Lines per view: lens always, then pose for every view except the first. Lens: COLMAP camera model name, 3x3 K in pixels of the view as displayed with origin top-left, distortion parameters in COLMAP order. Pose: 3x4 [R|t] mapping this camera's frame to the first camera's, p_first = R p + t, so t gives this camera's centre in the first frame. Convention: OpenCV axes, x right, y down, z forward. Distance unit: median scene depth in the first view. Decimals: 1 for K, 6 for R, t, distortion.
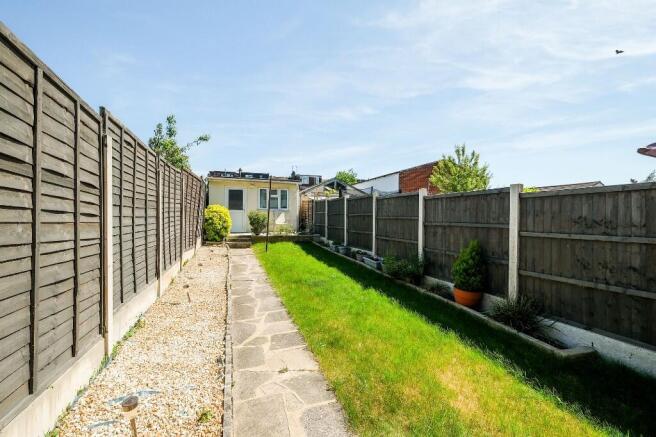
lens RADIAL K [[294.0, 0, 331.6], [0, 294.0, 211.5], [0, 0, 1]] dist [0.002692, 0.000212]
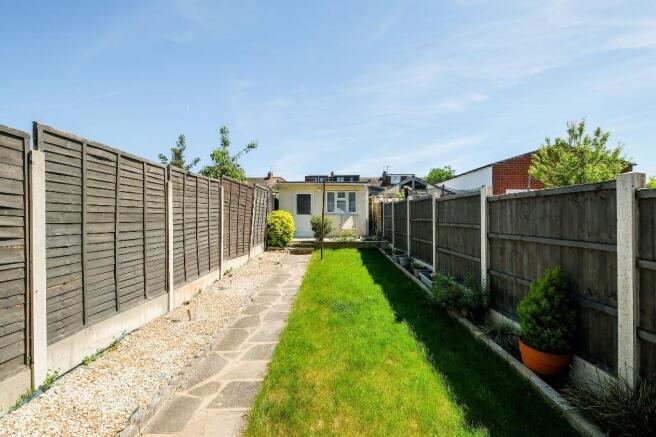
lens RADIAL K [[294.0, 0, 331.6], [0, 294.0, 211.5], [0, 0, 1]] dist [0.002692, 0.000212]
pose [[0.940646, -0.018028, -0.338910, 0.160184], [0.017878, 0.999834, -0.003566, -0.016787], [0.338918, -0.002705, 0.940812, 0.160814]]
